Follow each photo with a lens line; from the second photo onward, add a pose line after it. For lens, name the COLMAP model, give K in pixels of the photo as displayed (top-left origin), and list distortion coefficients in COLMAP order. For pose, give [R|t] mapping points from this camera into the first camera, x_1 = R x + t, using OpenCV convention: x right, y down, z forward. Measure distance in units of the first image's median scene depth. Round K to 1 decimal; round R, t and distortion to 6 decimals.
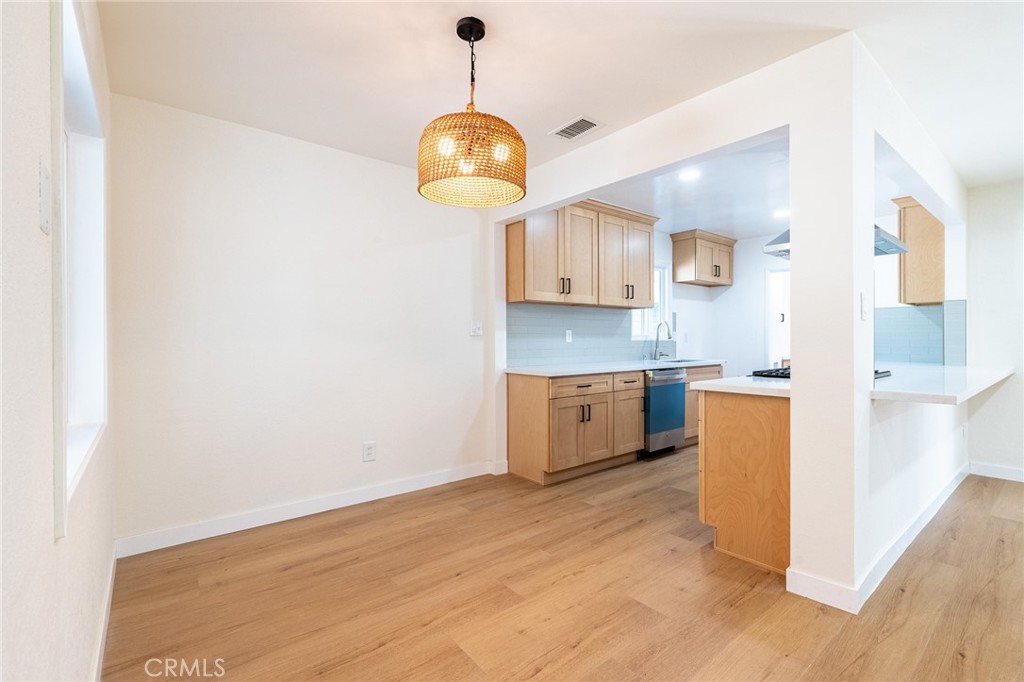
lens RADIAL K [[453.2, 0, 515.1], [0, 453.2, 338.0], [0, 0, 1]] dist [-0.000166, -0.000260]
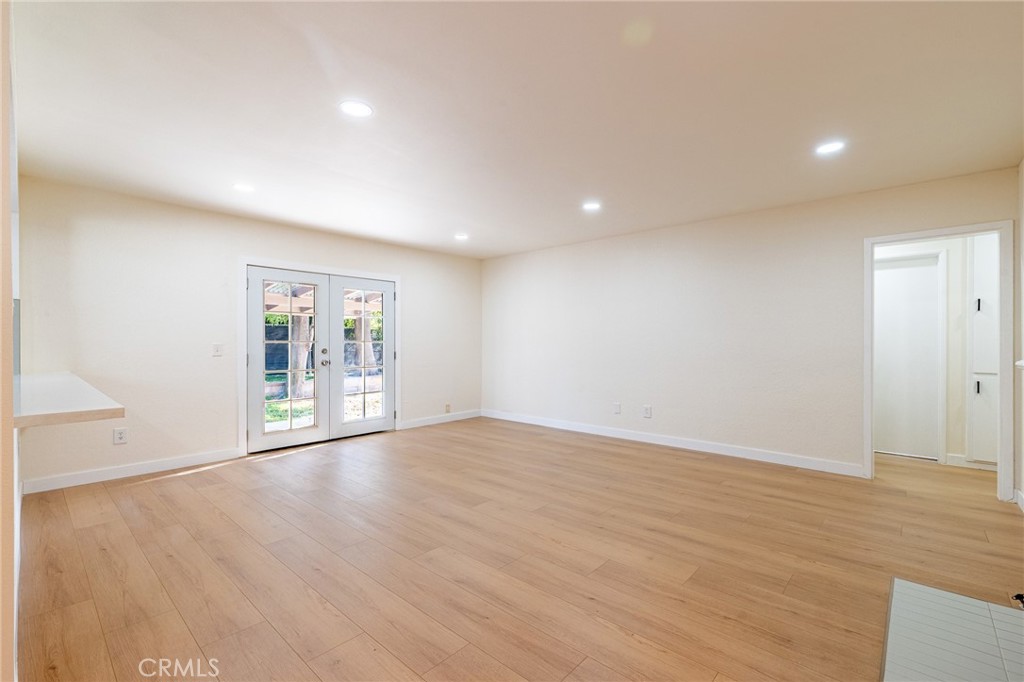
lens RADIAL K [[448.4, 0, 513.4], [0, 448.4, 342.4], [0, 0, 1]] dist [0.000277, 0.000266]
pose [[-0.149195, 0.001479, 0.988807, -0.011679], [-0.001747, 0.999997, -0.001760, -0.000607], [-0.988806, -0.001990, -0.149192, 0.162925]]
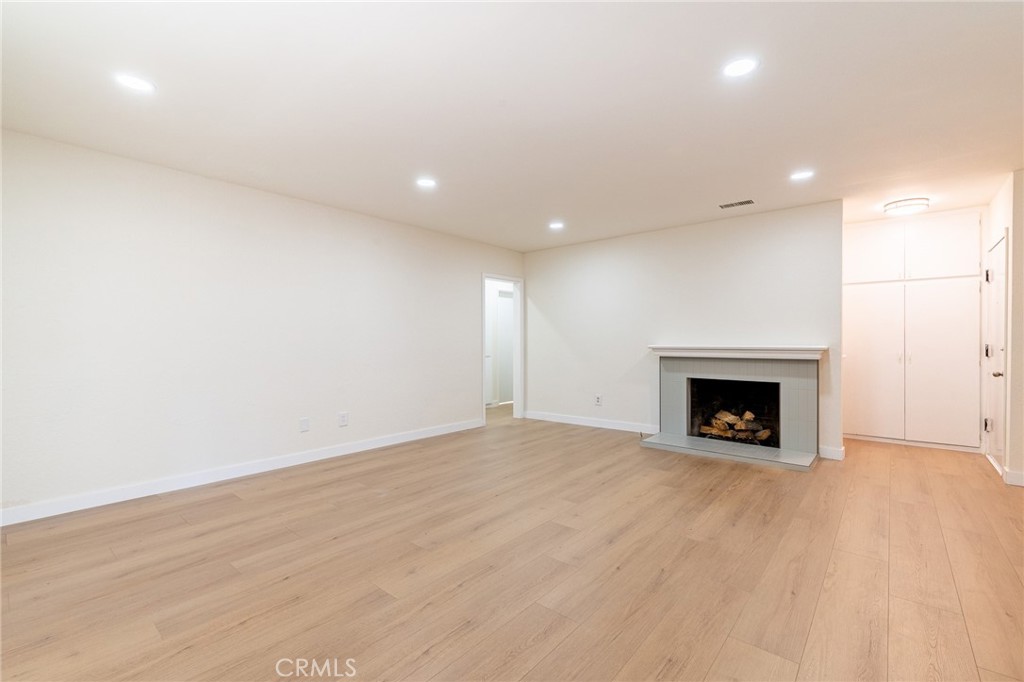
lens RADIAL K [[448.4, 0, 513.4], [0, 448.4, 342.4], [0, 0, 1]] dist [0.000277, 0.000266]
pose [[-0.982518, 0.003321, -0.186139, 0.935824], [0.002591, 0.999988, 0.004165, 0.001011], [0.186151, 0.003609, -0.982515, 0.728008]]
